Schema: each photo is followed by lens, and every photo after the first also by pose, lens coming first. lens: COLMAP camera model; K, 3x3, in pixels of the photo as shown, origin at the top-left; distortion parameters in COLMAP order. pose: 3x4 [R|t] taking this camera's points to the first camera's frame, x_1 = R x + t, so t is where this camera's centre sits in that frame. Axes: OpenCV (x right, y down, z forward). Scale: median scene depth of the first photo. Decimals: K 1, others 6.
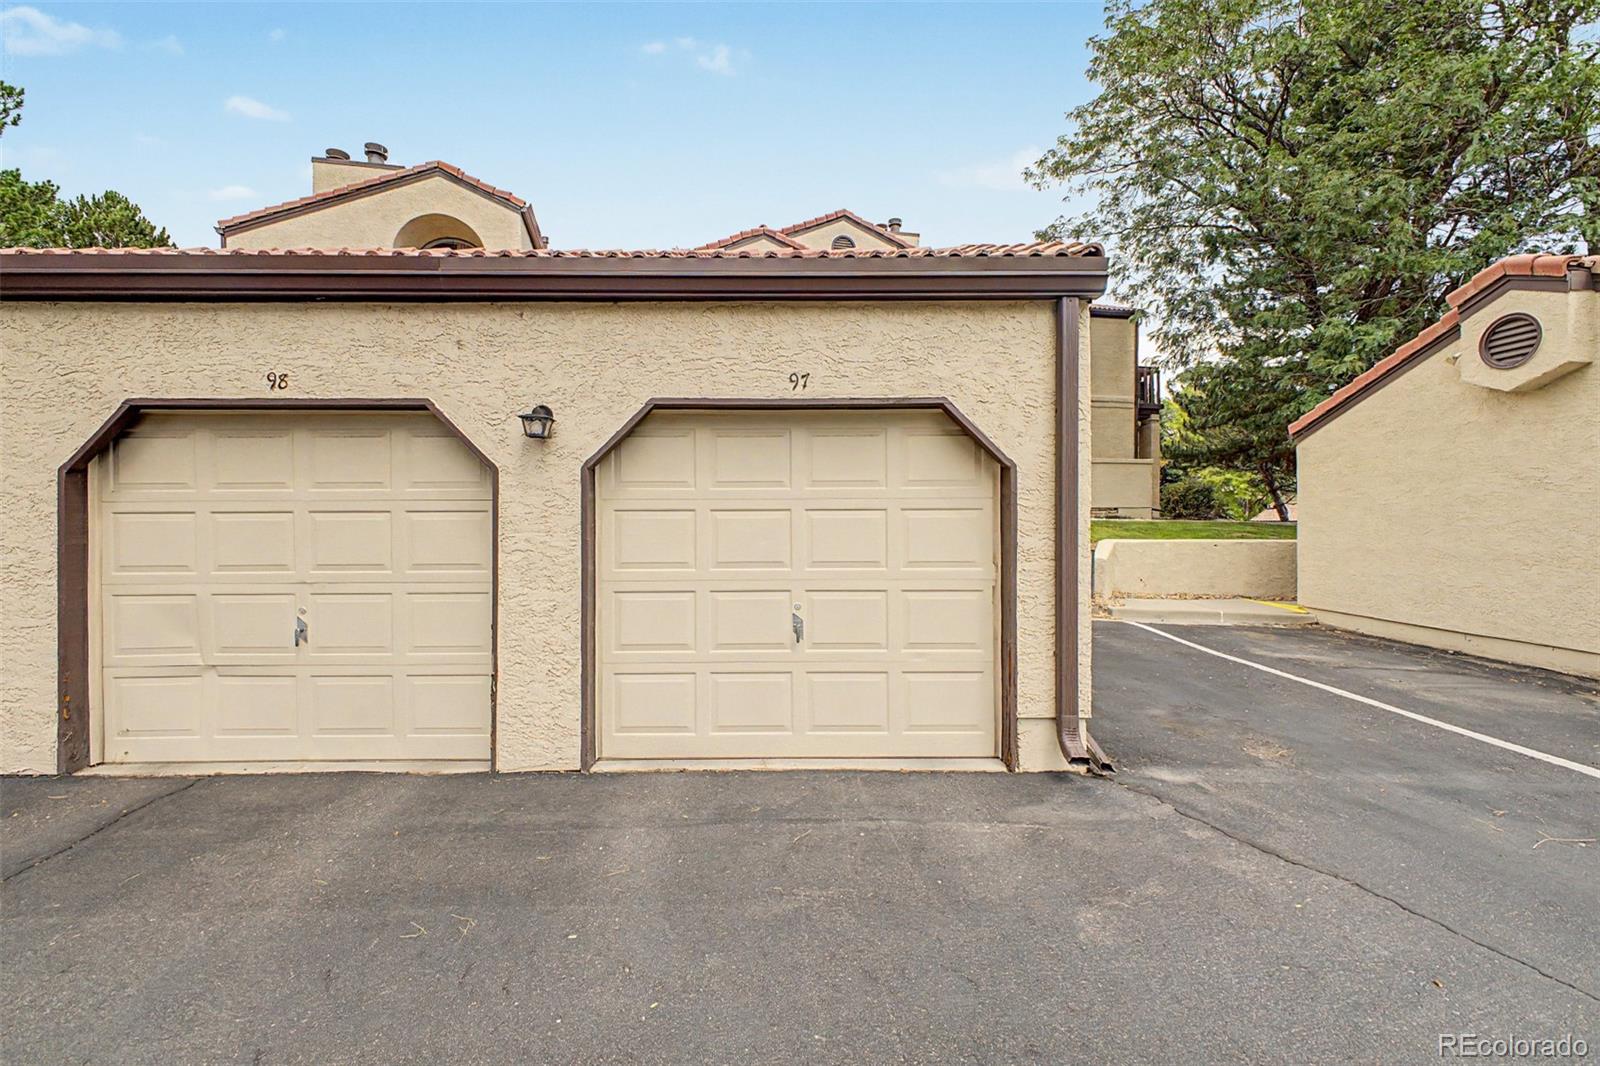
lens RADIAL K [[631.4, 0, 806.2], [0, 631.4, 527.3], [0, 0, 1]] dist [0.023003, -0.007733]
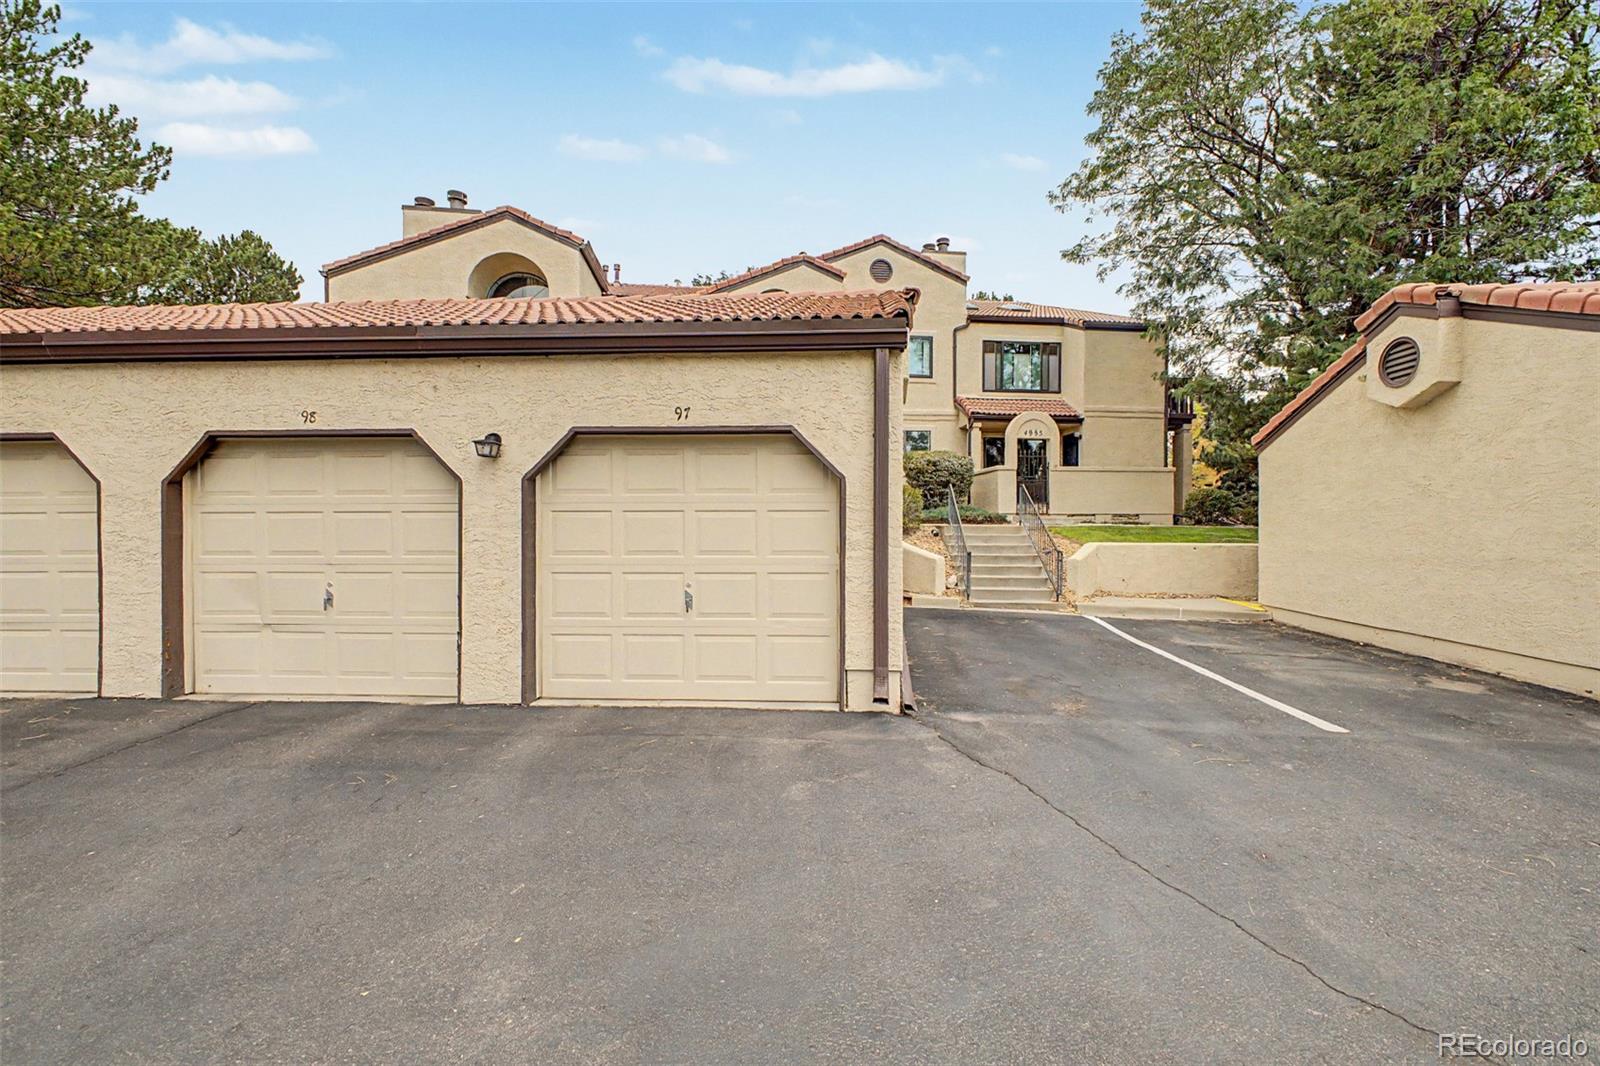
lens RADIAL K [[581.8, 0, 800.0], [0, 581.8, 533.0], [0, 0, 1]] dist [0.023665, -0.009226]
pose [[0.997945, 0.003798, -0.063966, 0.309726], [-0.003634, 0.999990, 0.002681, 0.014695], [0.063976, -0.002443, 0.997948, -0.199473]]
